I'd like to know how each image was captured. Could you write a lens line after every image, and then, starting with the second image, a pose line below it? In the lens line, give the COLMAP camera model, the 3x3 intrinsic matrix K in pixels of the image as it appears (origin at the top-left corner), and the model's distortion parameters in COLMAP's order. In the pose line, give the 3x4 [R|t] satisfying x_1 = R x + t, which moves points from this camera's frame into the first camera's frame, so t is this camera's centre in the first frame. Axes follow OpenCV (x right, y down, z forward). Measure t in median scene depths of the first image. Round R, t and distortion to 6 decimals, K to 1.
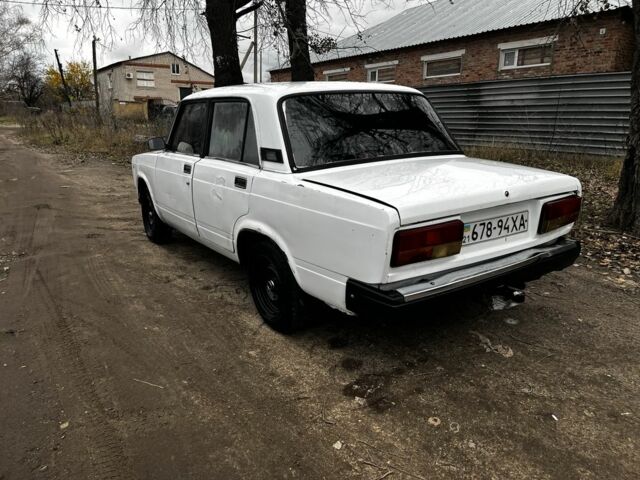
lens RADIAL K [[493.9, 0, 323.2], [0, 493.9, 237.4], [0, 0, 1]] dist [0.102550, -0.143936]
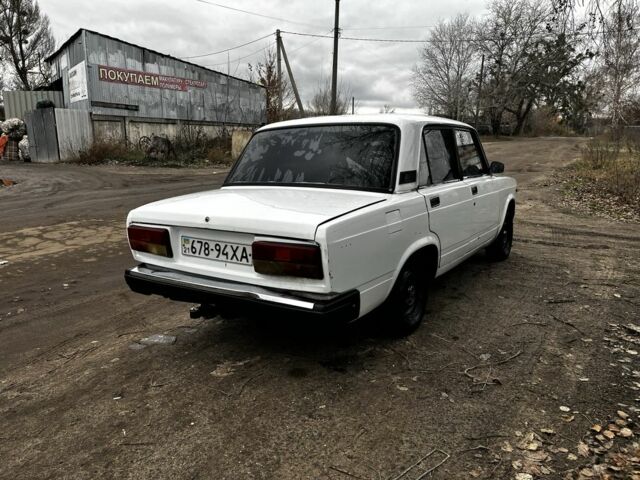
lens RADIAL K [[493.4, 0, 306.9], [0, 493.4, 240.4], [0, 0, 1]] dist [0.106404, -0.141757]
pose [[0.353708, 0.185550, -0.916767, 1.393903], [-0.221696, 0.968829, 0.110551, -0.202706], [0.908703, 0.164141, 0.383818, 0.751834]]
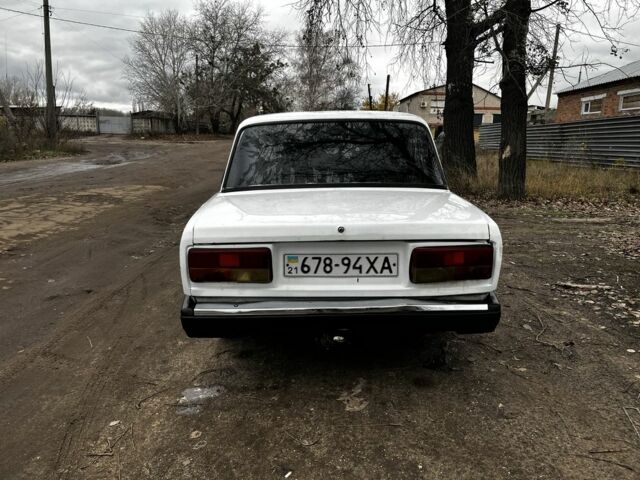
lens RADIAL K [[493.9, 0, 323.2], [0, 493.9, 237.4], [0, 0, 1]] dist [0.102550, -0.143936]
pose [[0.823107, 0.120367, -0.554984, 0.815572], [-0.146948, 0.989138, -0.003414, -0.061959], [0.548545, 0.084364, 0.831854, 0.205405]]
